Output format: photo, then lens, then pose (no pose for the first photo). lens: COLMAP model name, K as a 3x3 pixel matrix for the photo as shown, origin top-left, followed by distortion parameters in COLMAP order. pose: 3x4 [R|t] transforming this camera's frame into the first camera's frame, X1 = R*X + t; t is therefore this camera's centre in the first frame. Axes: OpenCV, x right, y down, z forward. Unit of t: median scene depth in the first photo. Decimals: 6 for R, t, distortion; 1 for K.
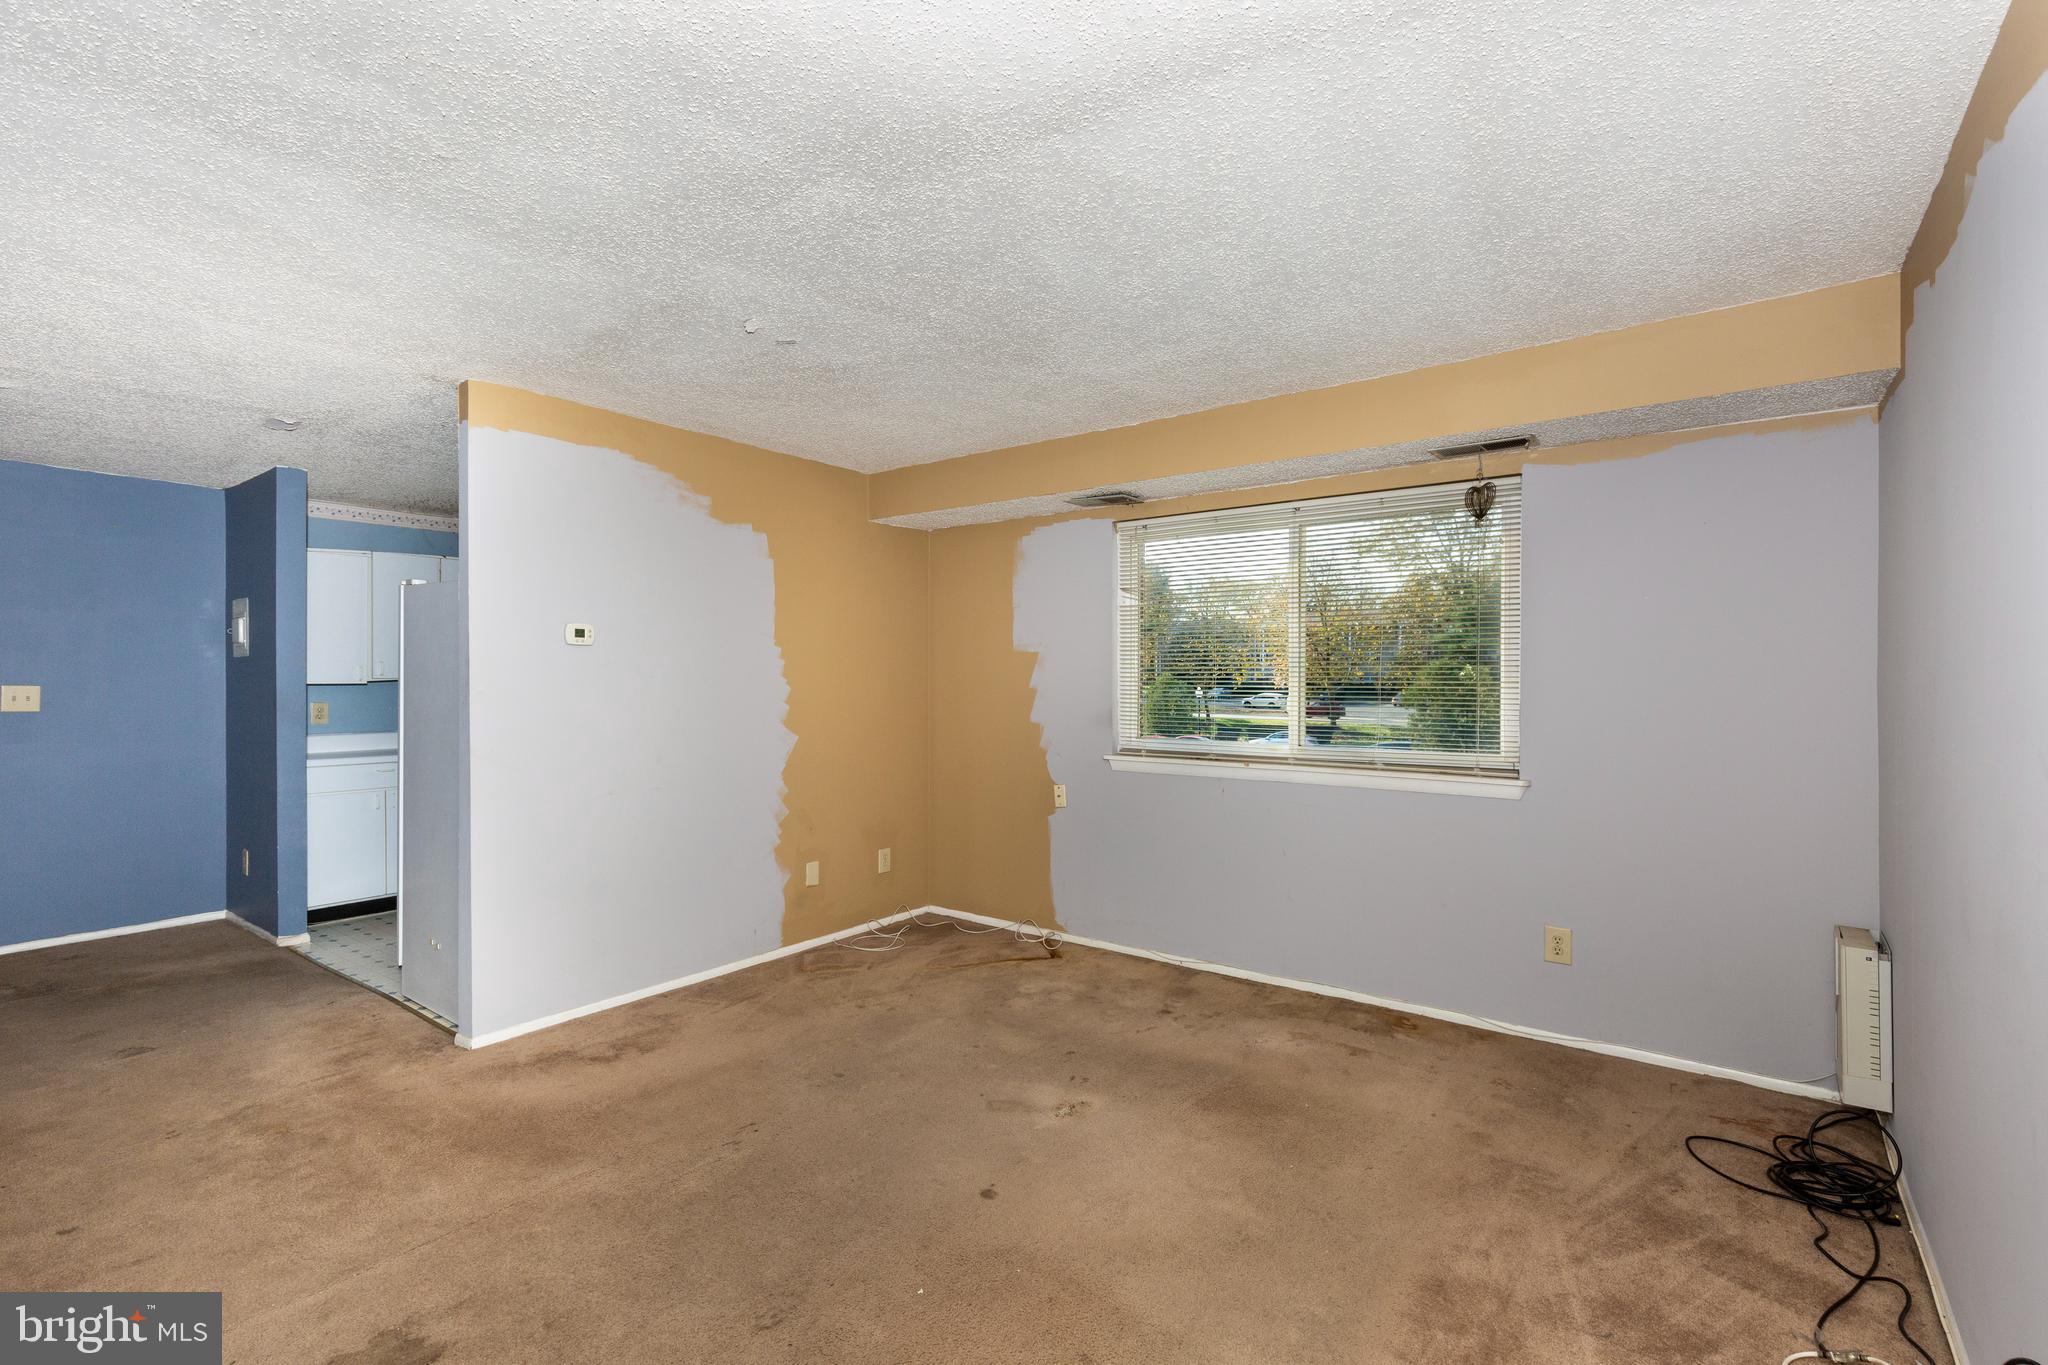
lens RADIAL K [[927.5, 0, 1040.9], [0, 927.5, 682.4], [0, 0, 1]] dist [-0.002290, -0.000619]
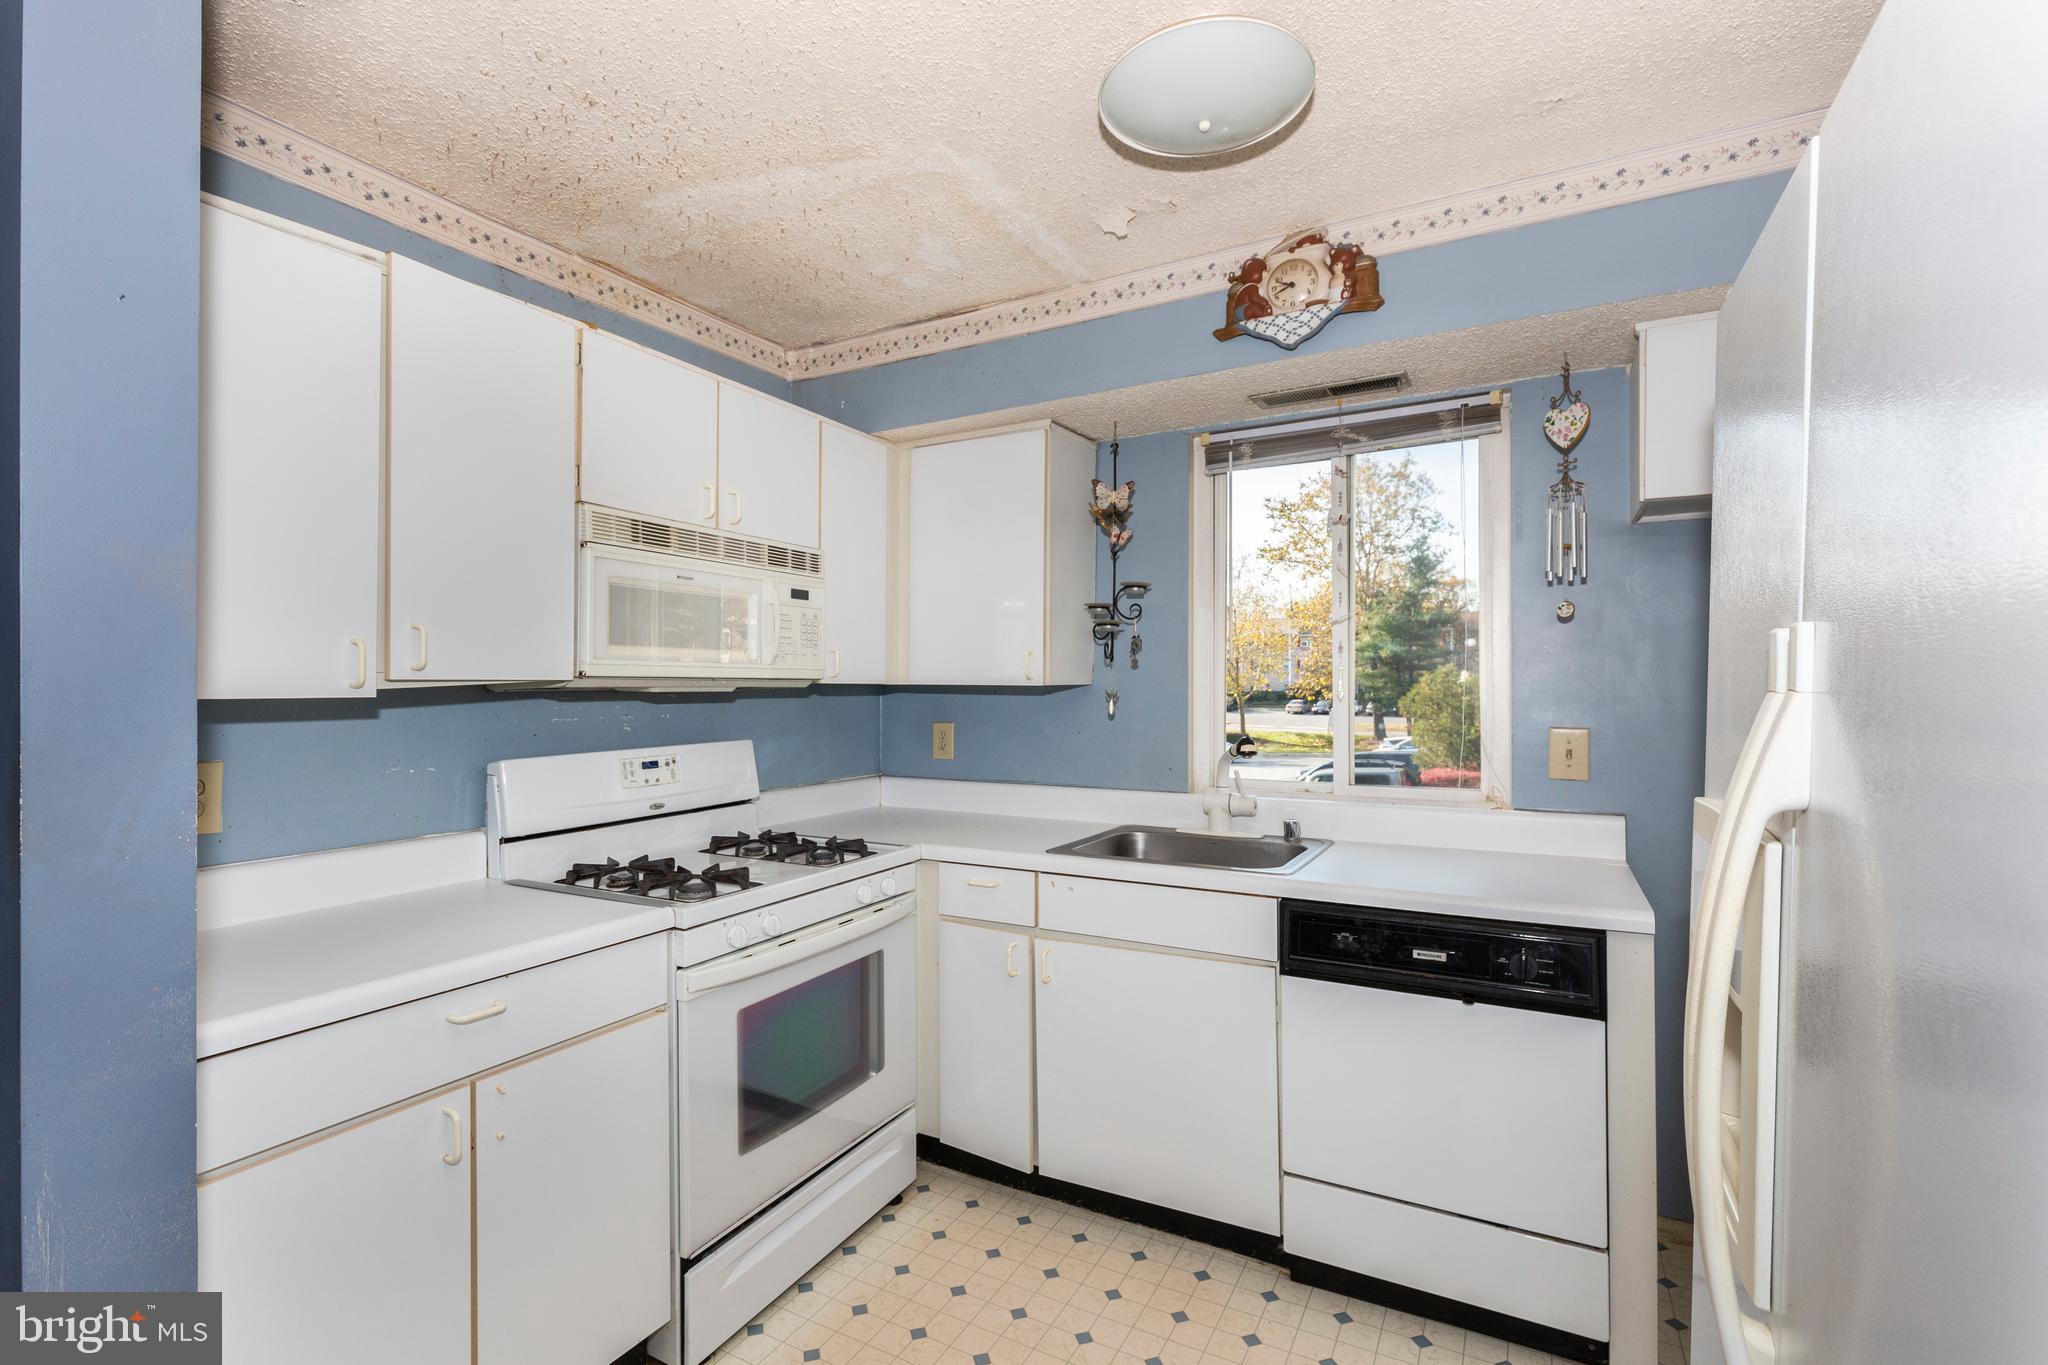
lens RADIAL K [[912.9, 0, 1022.5], [0, 912.9, 686.3], [0, 0, 1]] dist [0.001080, -0.000174]
pose [[0.991223, -0.004417, 0.132127, -0.615026], [0.005247, 0.999969, -0.005933, 0.000369], [-0.132097, 0.006574, 0.991215, 0.750819]]
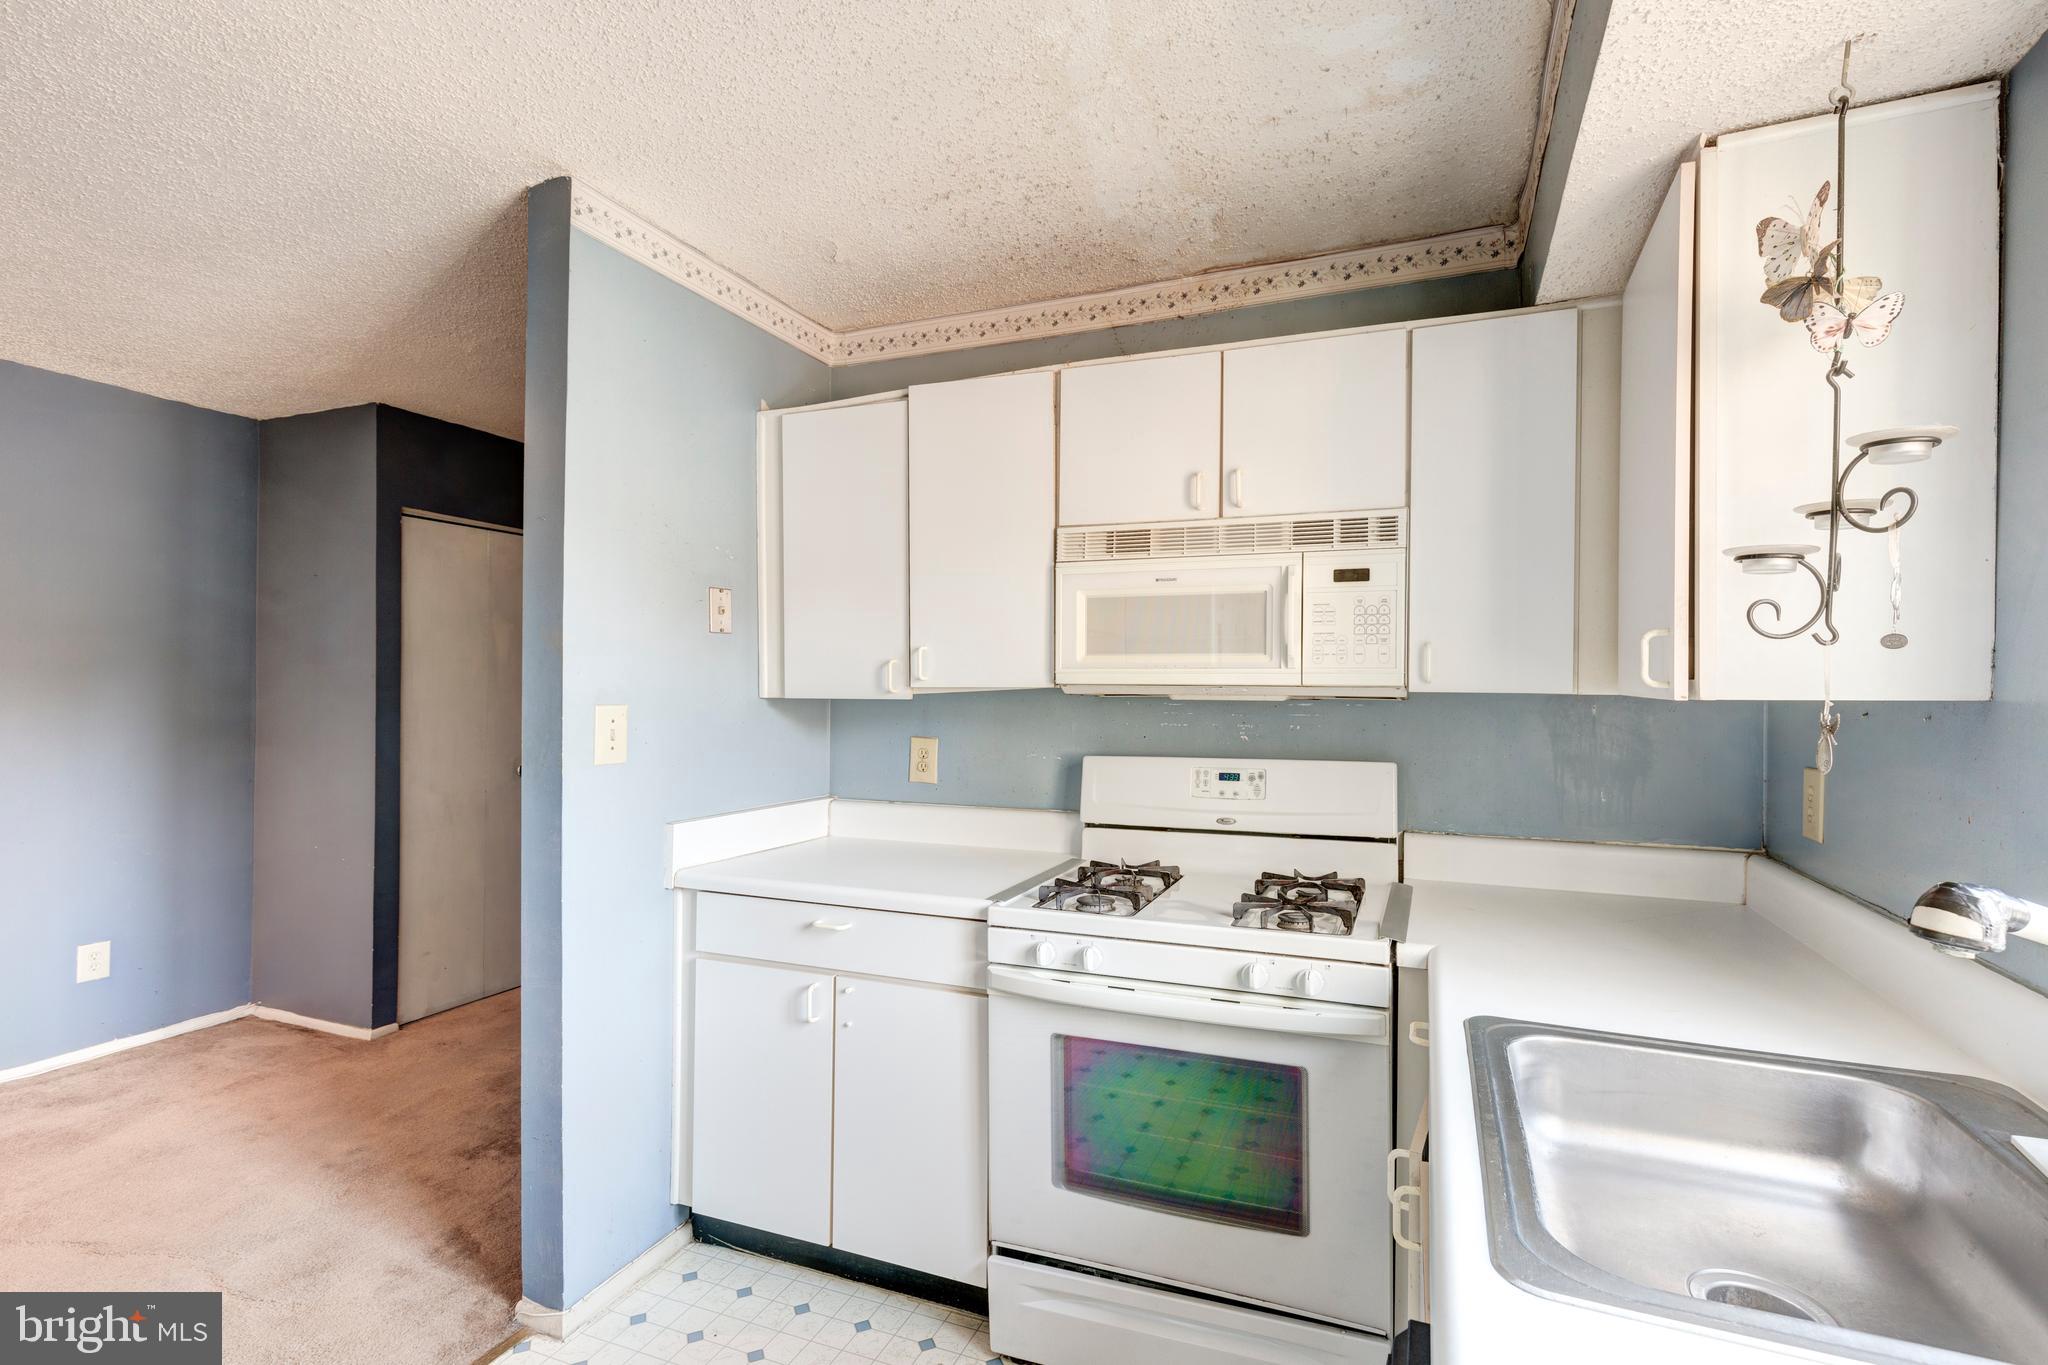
lens RADIAL K [[934.5, 0, 1072.0], [0, 934.5, 691.7], [0, 0, 1]] dist [0.004187, 0.000374]
pose [[0.266480, 0.003124, -0.963835, -0.323410], [-0.011597, 0.999933, 0.000034, -0.003601], [0.963771, 0.011169, 0.266498, 1.047783]]
